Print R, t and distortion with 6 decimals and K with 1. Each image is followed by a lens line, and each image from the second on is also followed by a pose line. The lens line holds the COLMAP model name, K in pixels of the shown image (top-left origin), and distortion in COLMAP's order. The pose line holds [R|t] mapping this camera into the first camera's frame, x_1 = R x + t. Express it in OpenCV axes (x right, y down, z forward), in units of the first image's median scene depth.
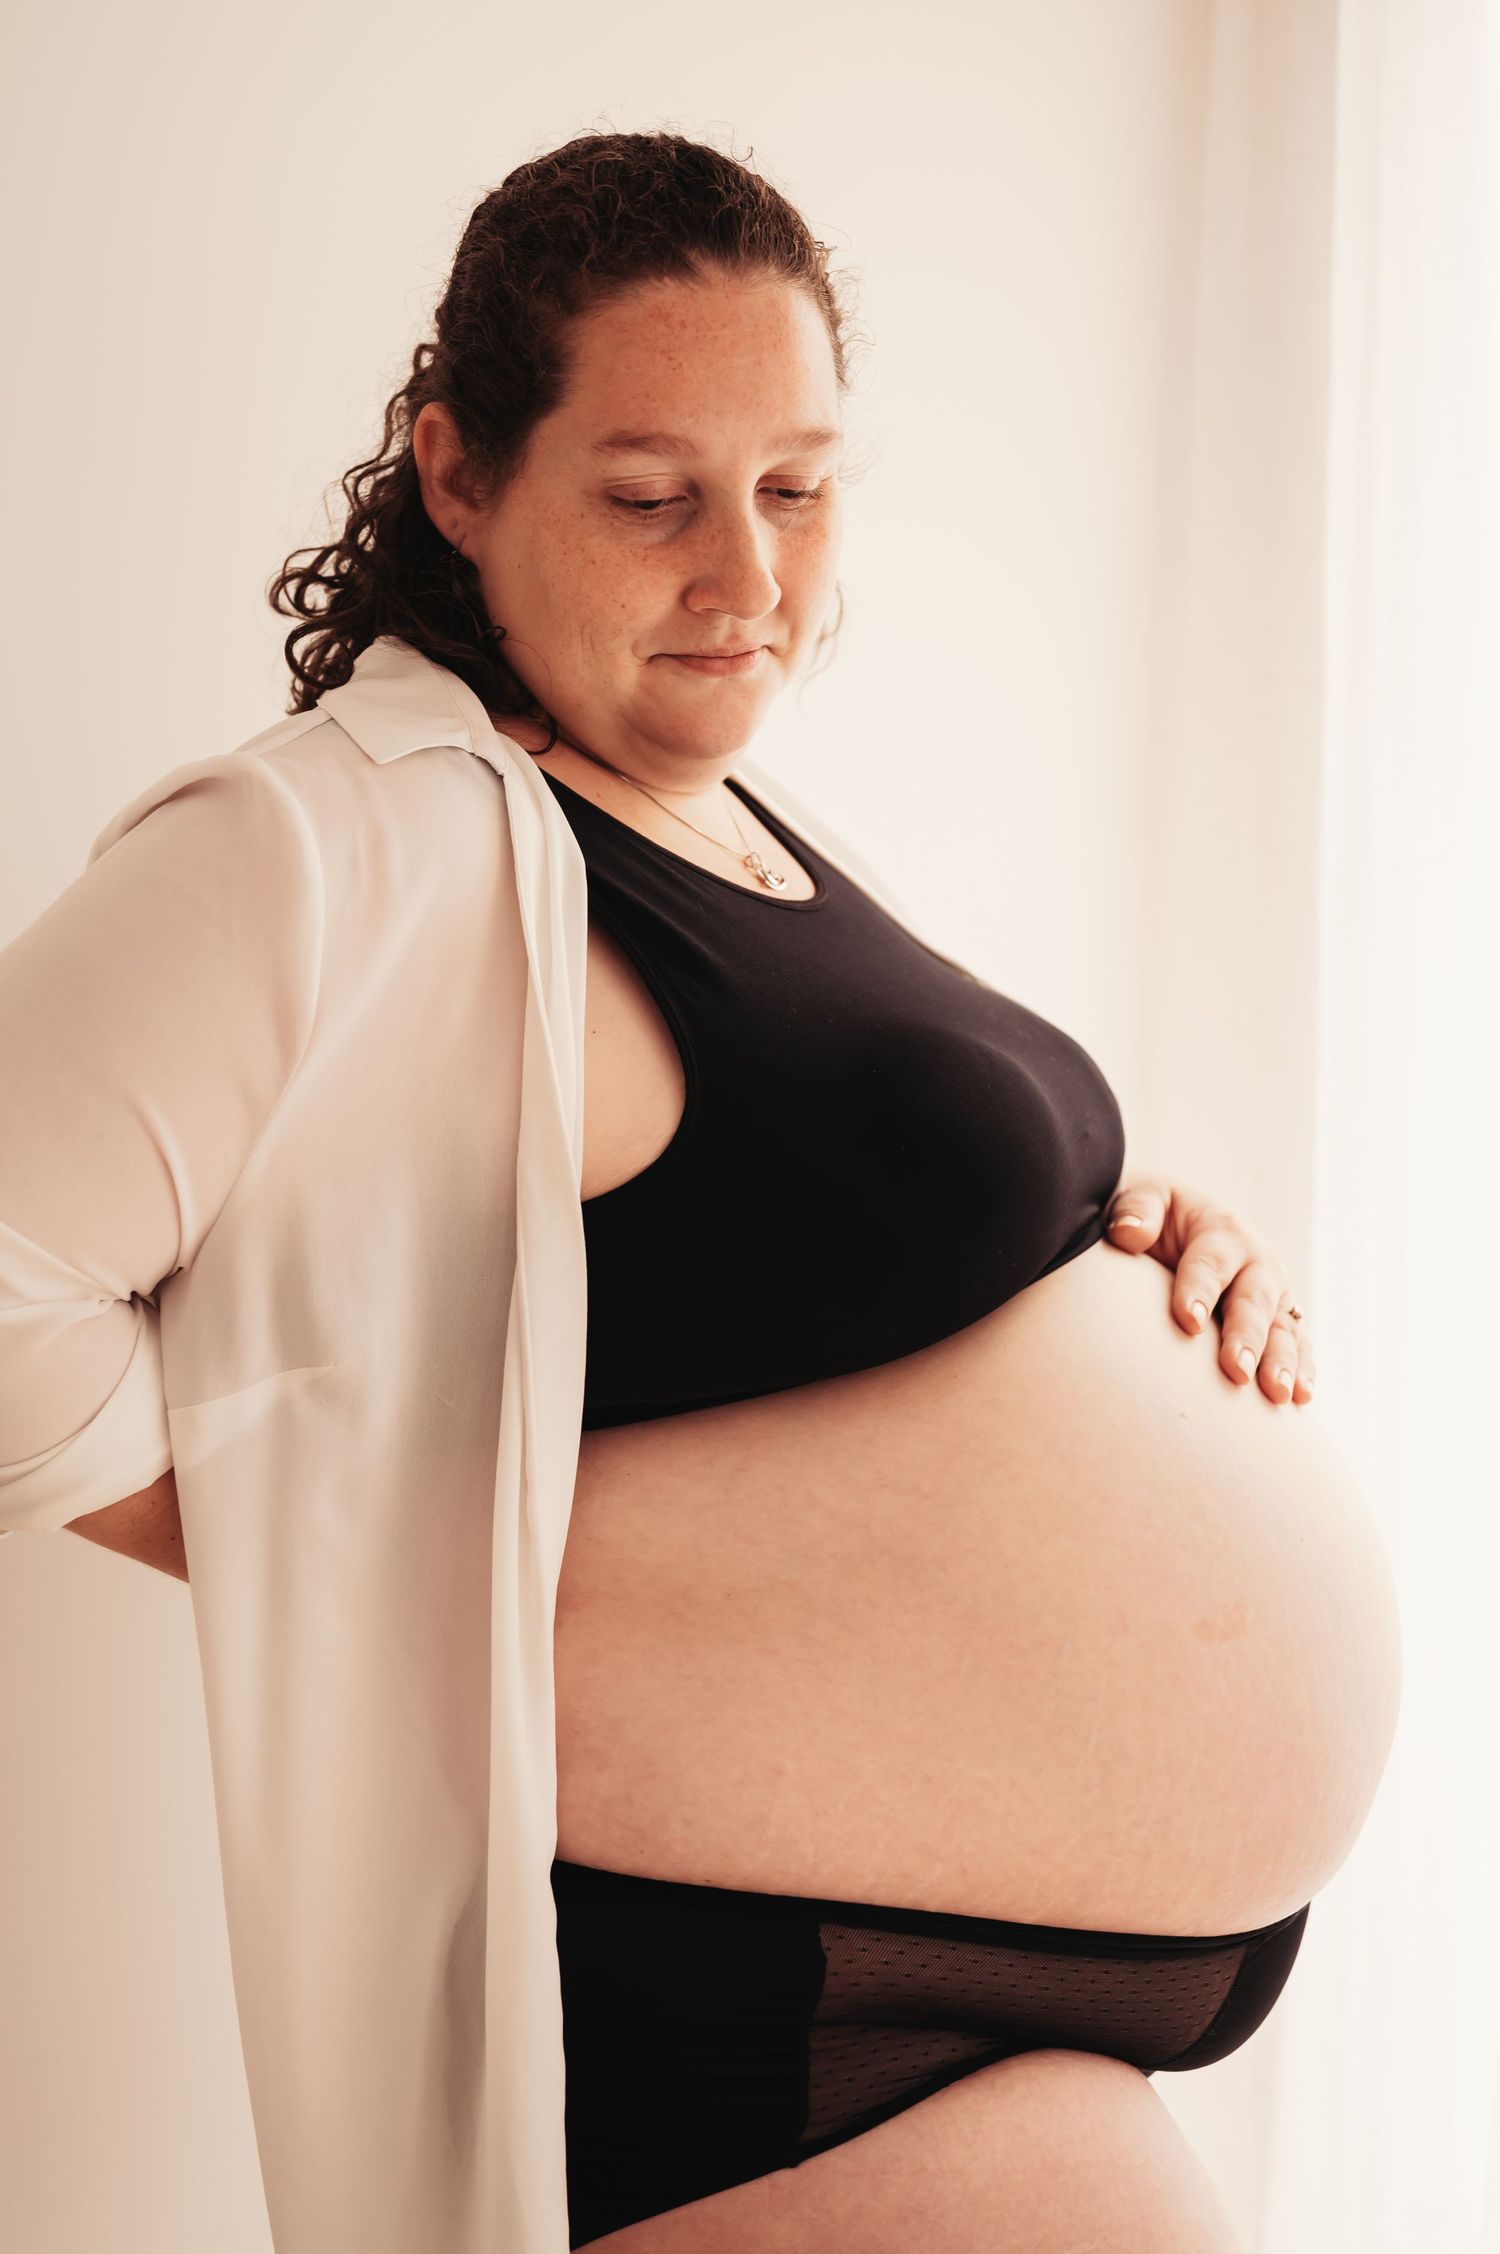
lens RADIAL K [[3370.0, 0, 811.4], [0, 3370.0, 1187.0], [0, 0, 1]] dist [0.073775, 0.000000]
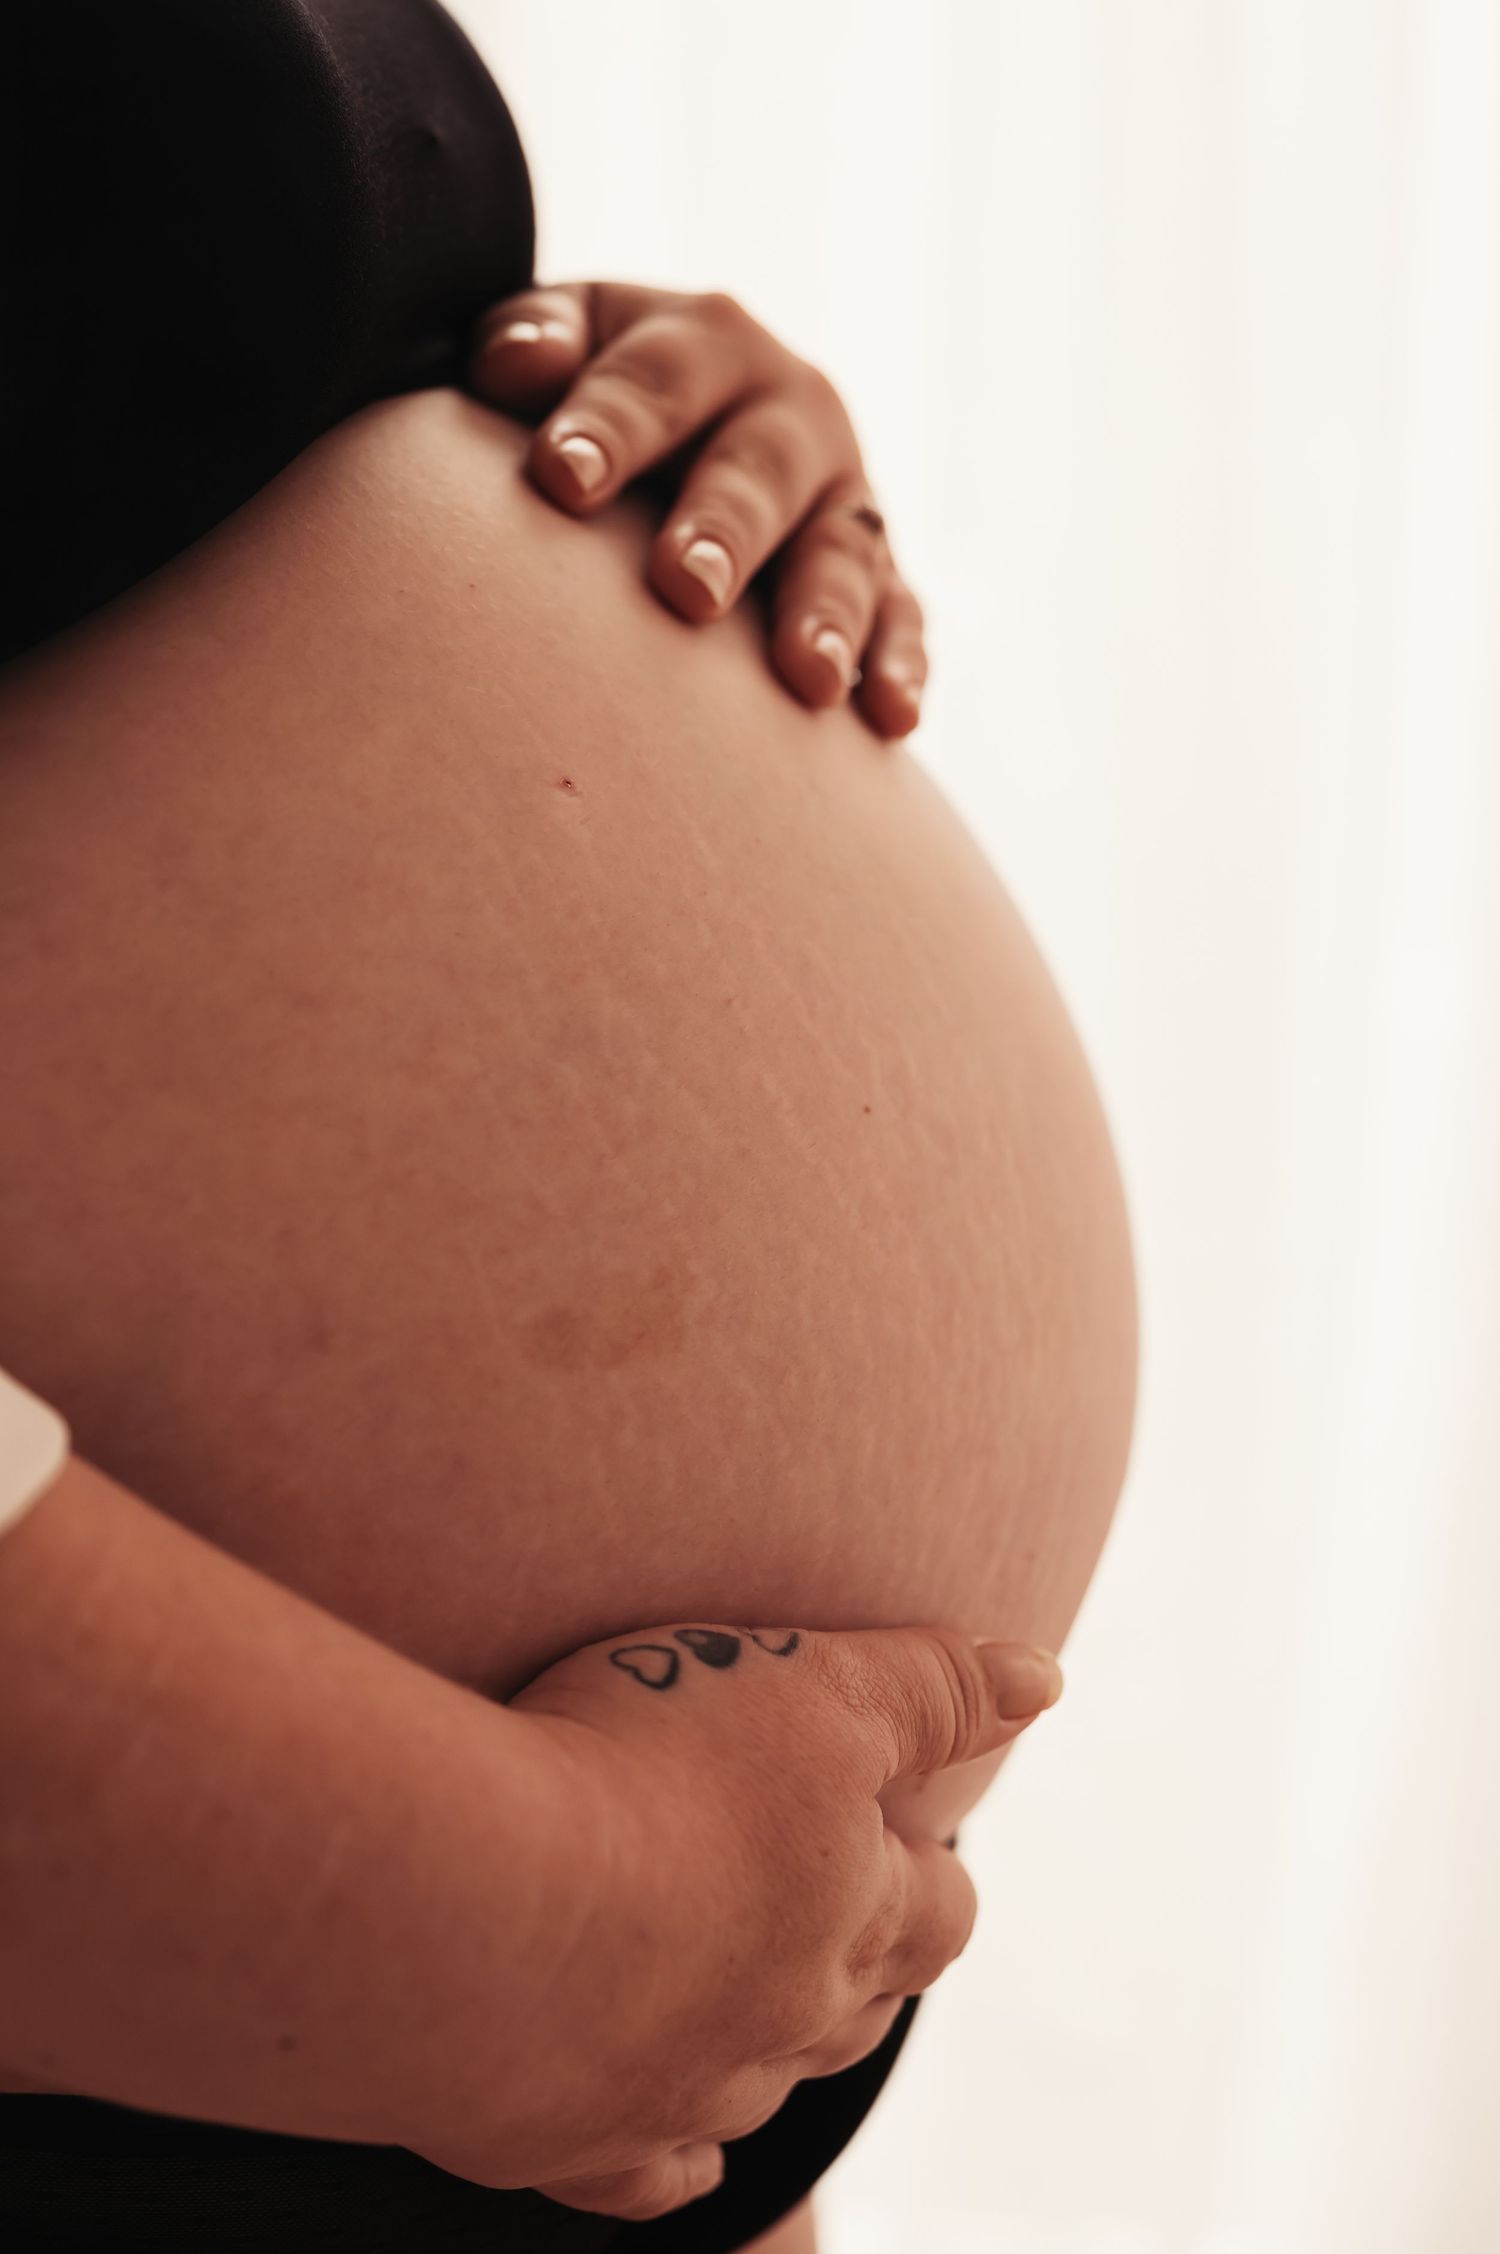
lens RADIAL K [[3370.0, 0, 767.4], [0, 3370.0, 1126.3], [0, 0, 1]] dist [0.073775, 0.000000]
pose [[0.999826, 0.006002, -0.017645, 0.150592], [-0.004072, 0.994203, 0.107443, 0.068492], [0.018188, -0.107352, 0.994055, 0.646475]]
